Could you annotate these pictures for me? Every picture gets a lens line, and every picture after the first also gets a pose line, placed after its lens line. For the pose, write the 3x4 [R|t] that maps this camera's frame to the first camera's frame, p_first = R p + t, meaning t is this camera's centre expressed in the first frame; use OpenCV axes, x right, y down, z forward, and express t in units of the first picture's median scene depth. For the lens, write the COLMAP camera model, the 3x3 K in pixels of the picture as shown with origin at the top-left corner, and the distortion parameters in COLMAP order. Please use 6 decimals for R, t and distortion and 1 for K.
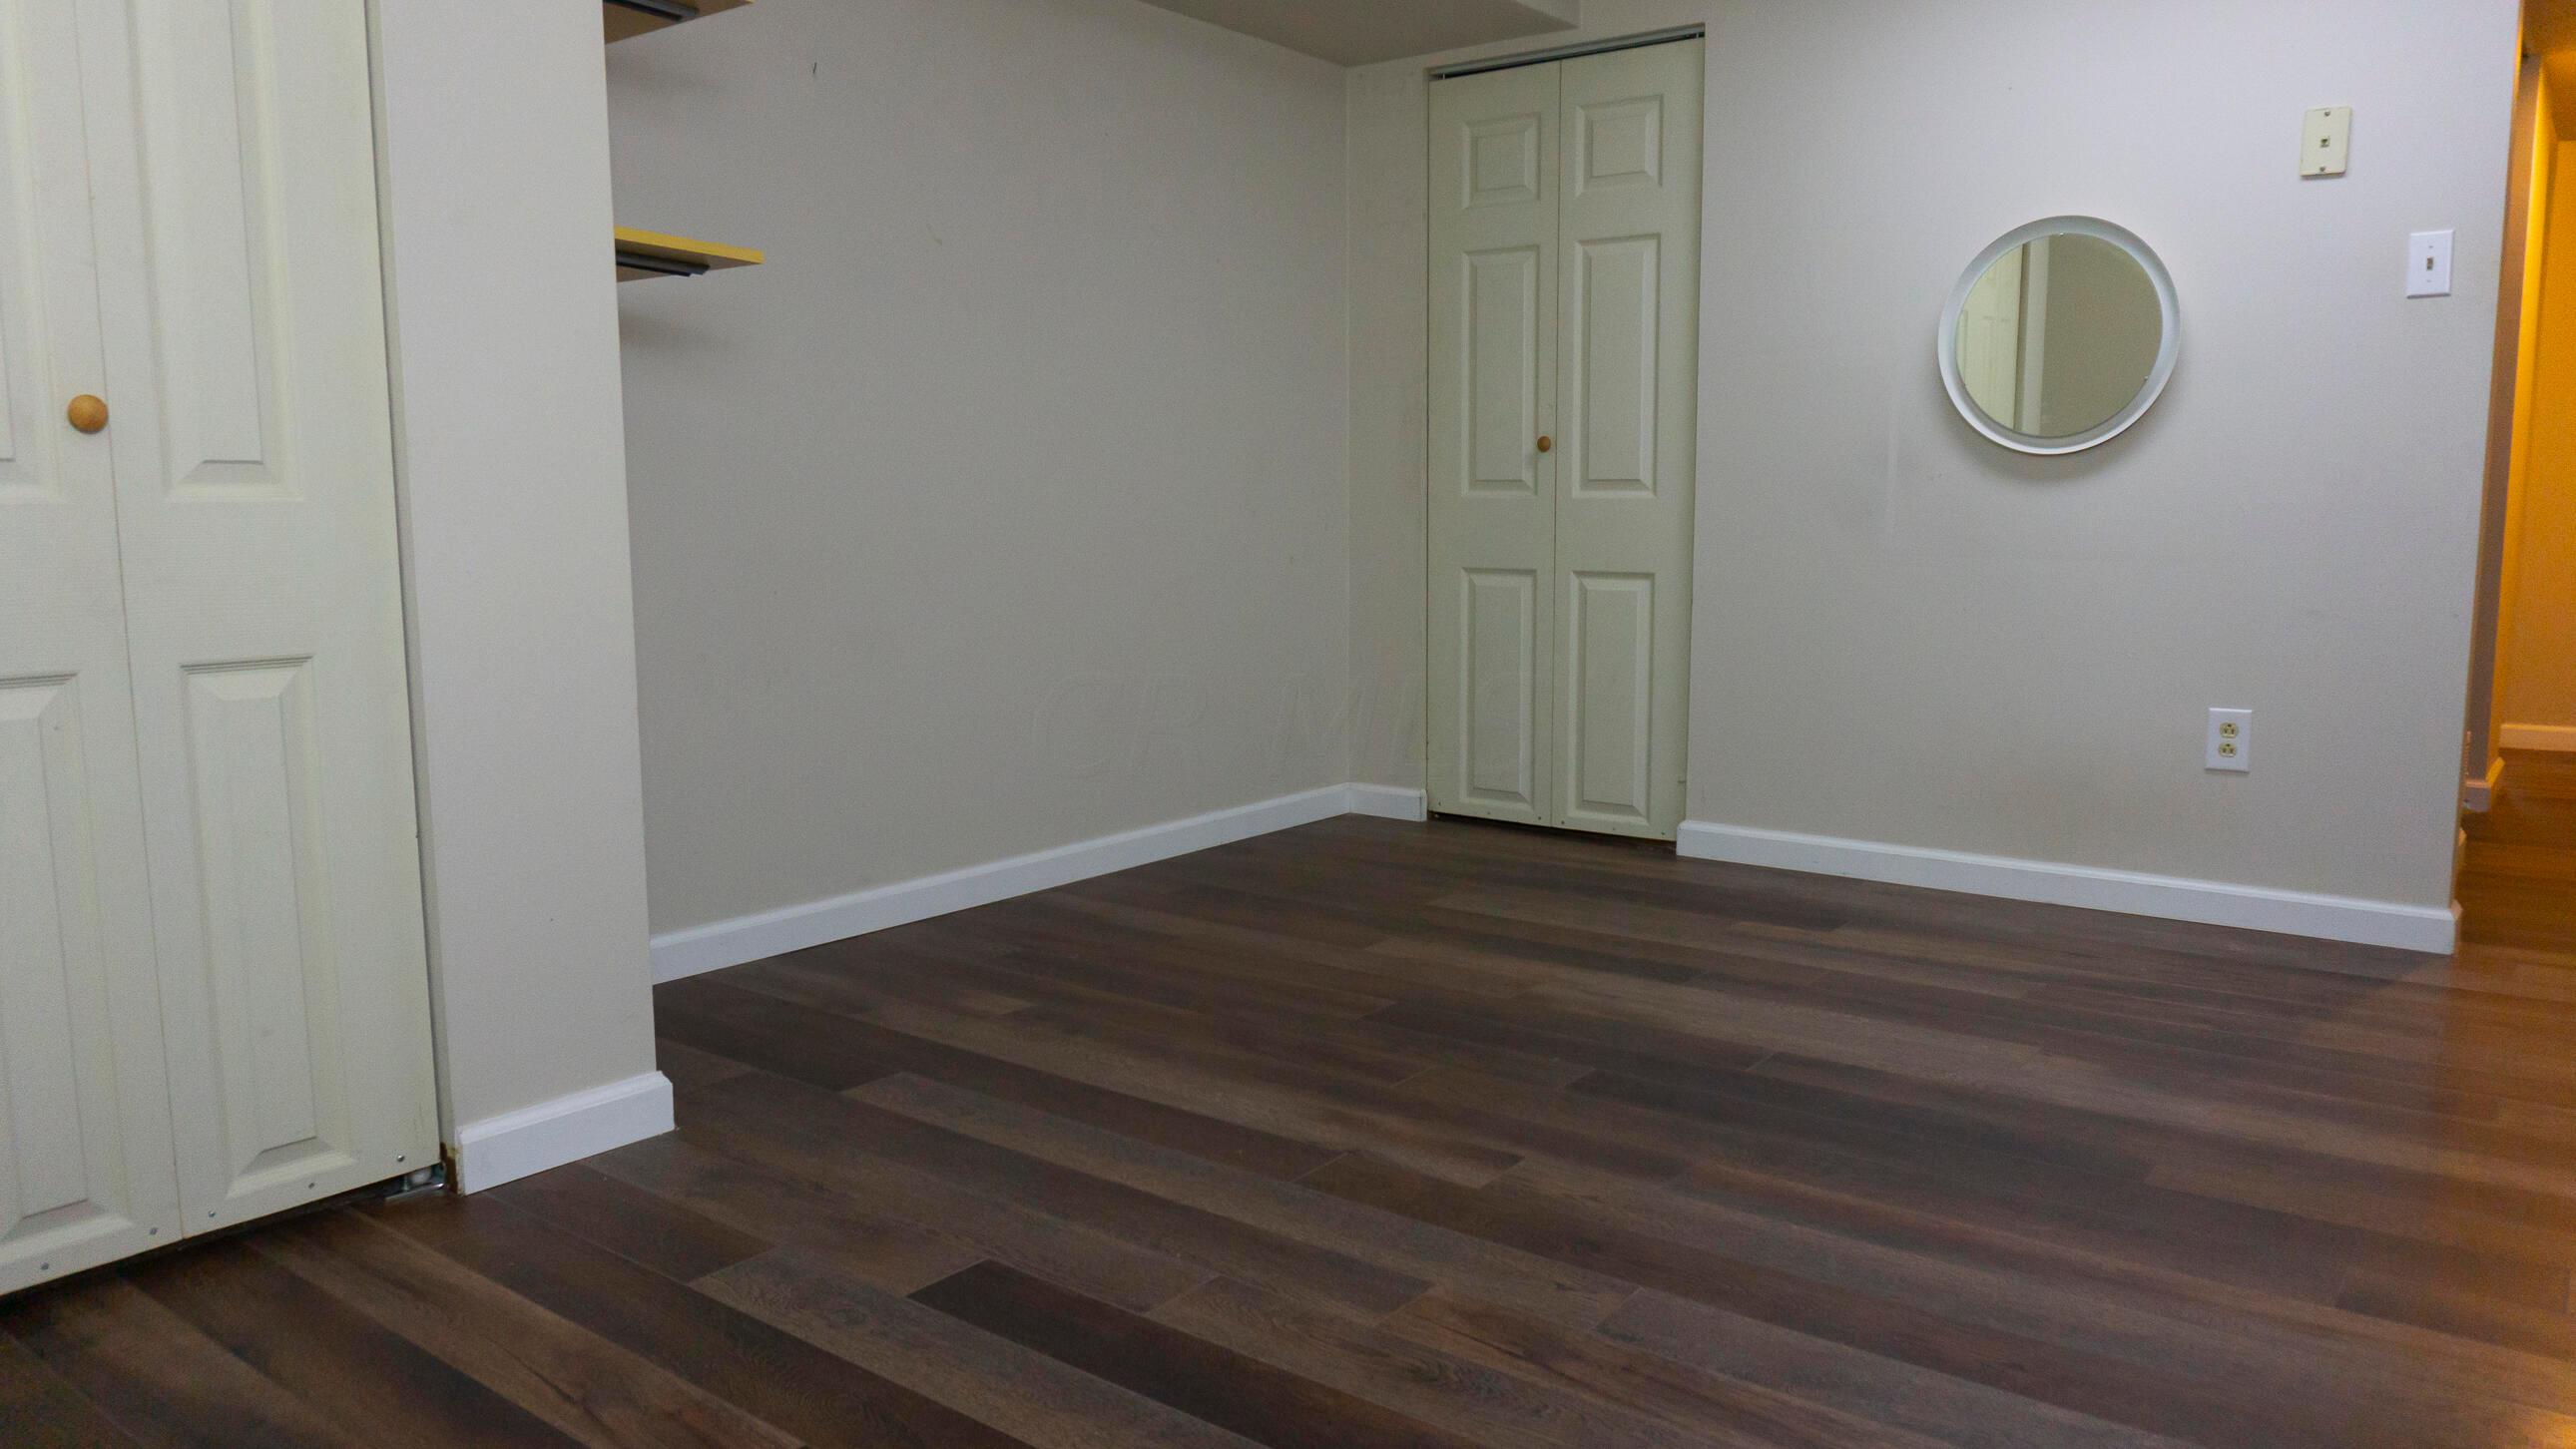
lens RADIAL K [[1741.0, 0, 1297.4], [0, 1741.0, 731.5], [0, 0, 1]] dist [-0.026478, -0.001197]
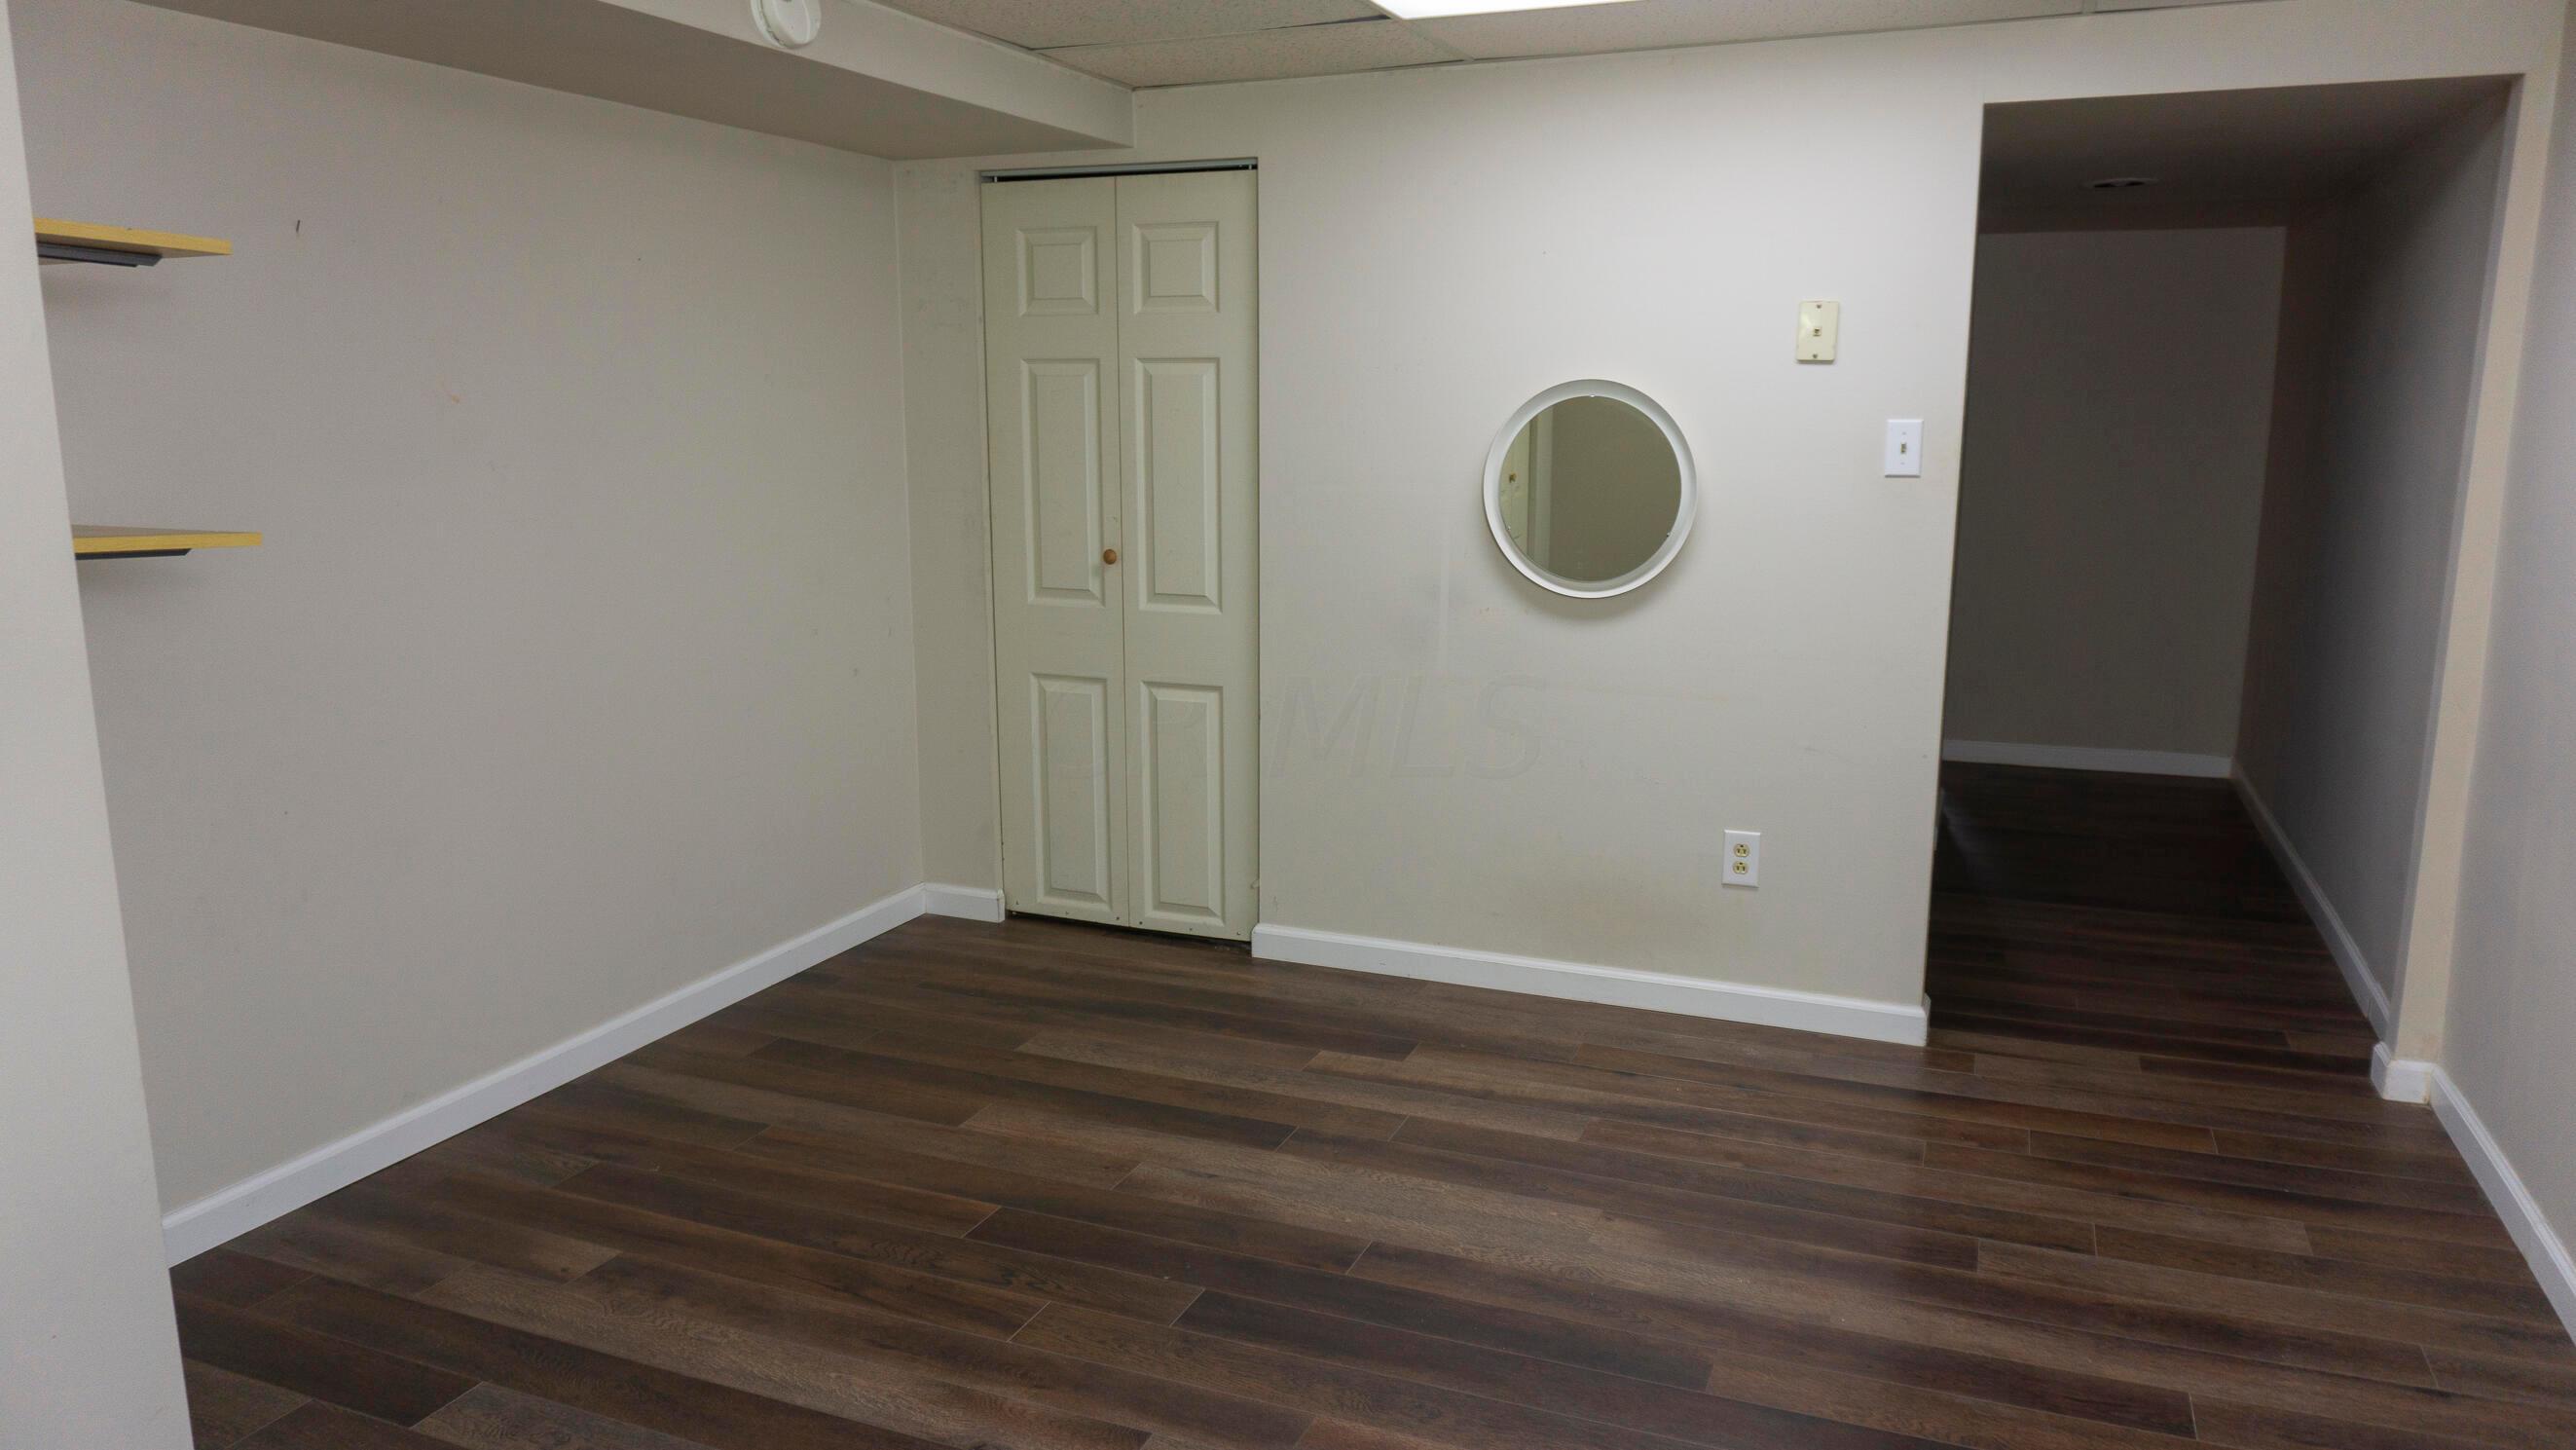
lens RADIAL K [[1705.8, 0, 1288.0], [0, 1705.8, 725.0], [0, 0, 1]] dist [-0.033402, -0.000622]
pose [[0.965956, -0.043769, 0.254976, -0.015242], [0.030944, 0.998056, 0.054100, -0.125252], [-0.256848, -0.044368, 0.965433, 0.018246]]
